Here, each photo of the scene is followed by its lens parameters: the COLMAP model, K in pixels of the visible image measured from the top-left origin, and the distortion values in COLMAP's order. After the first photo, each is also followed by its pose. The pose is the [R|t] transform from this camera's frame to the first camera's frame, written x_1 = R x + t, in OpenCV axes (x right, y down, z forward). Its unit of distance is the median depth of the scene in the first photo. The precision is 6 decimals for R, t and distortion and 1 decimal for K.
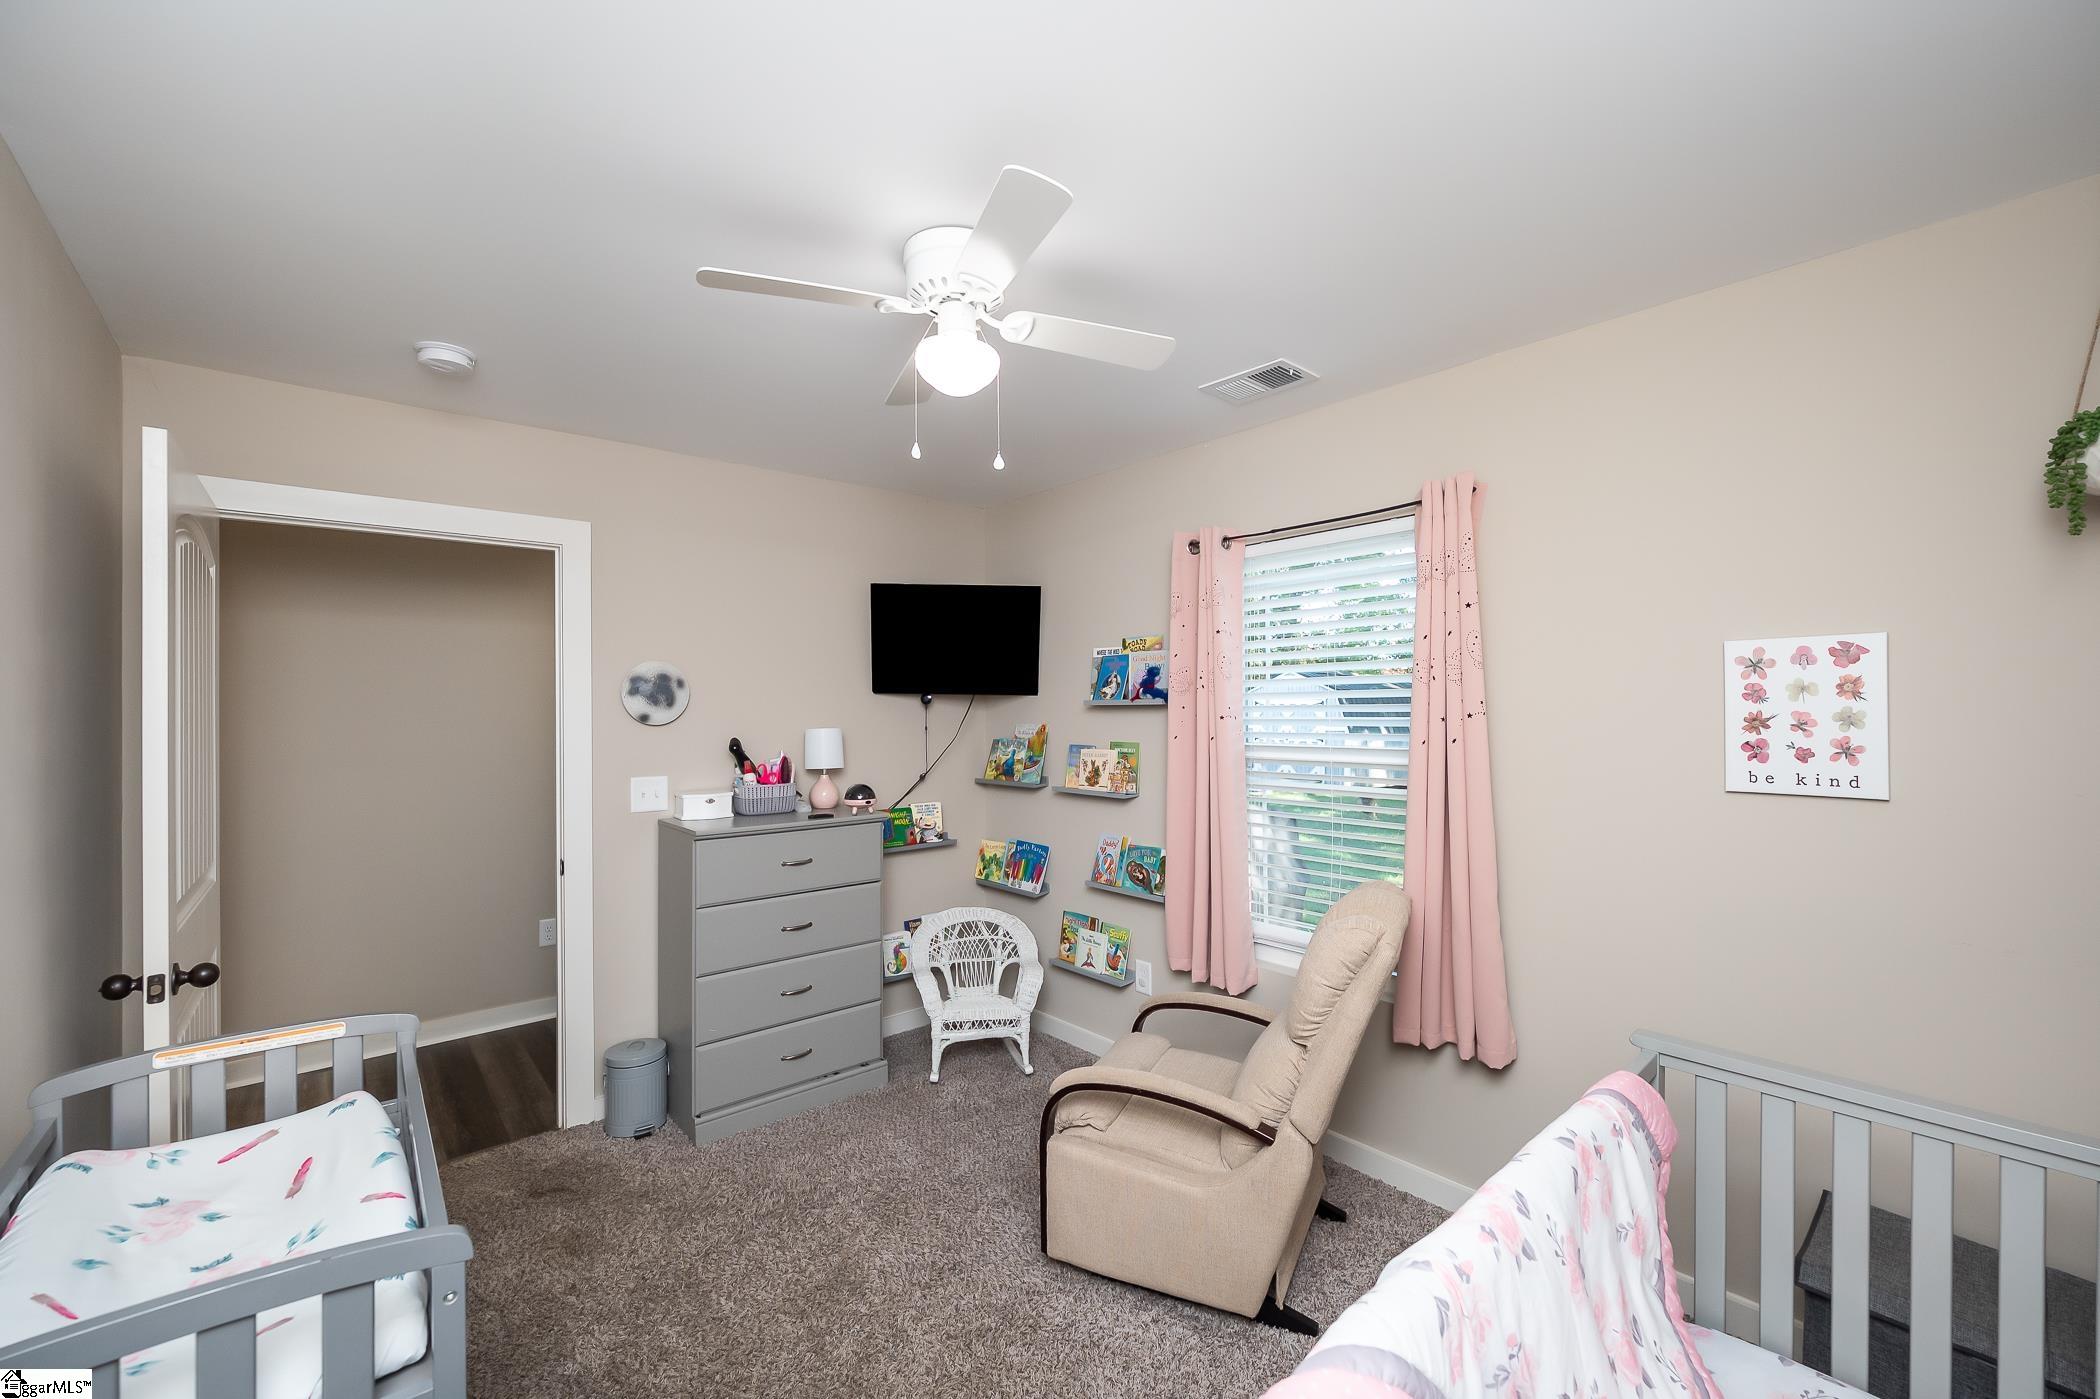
lens RADIAL K [[838.1, 0, 1050.8], [0, 838.1, 709.1], [0, 0, 1]] dist [-0.007210, 0.000347]
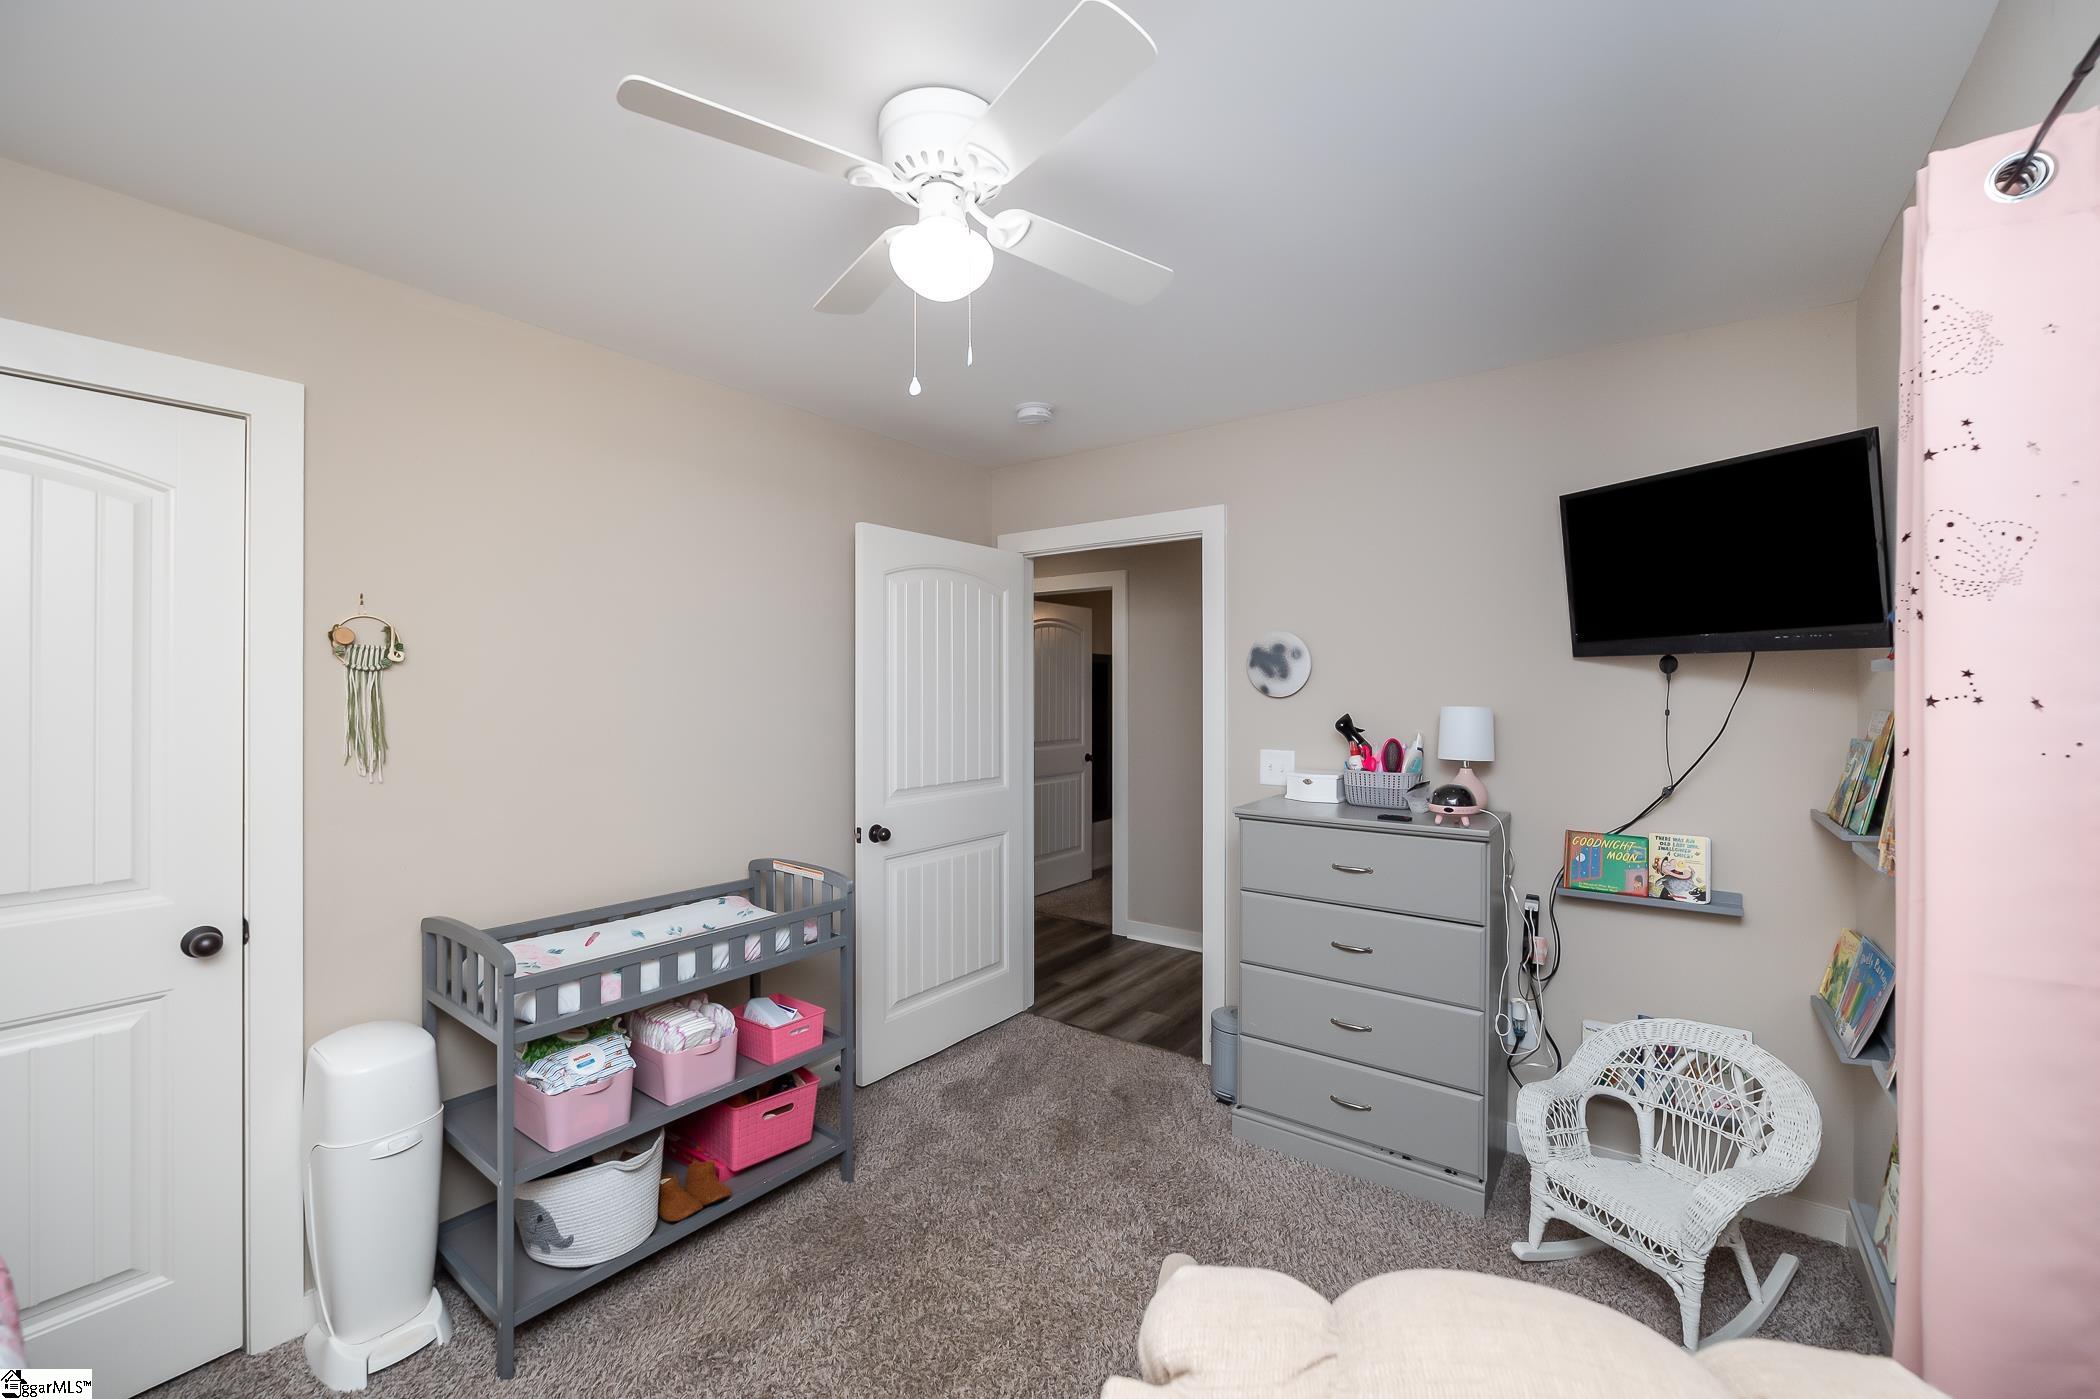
lens RADIAL K [[838.1, 0, 1052.4], [0, 838.1, 688.2], [0, 0, 1]] dist [-0.007210, 0.000347]
pose [[0.229039, 0.008628, -0.973379, 0.403268], [-0.000662, 0.999962, 0.008707, 0.000396], [0.973417, -0.001350, 0.229036, 0.503300]]
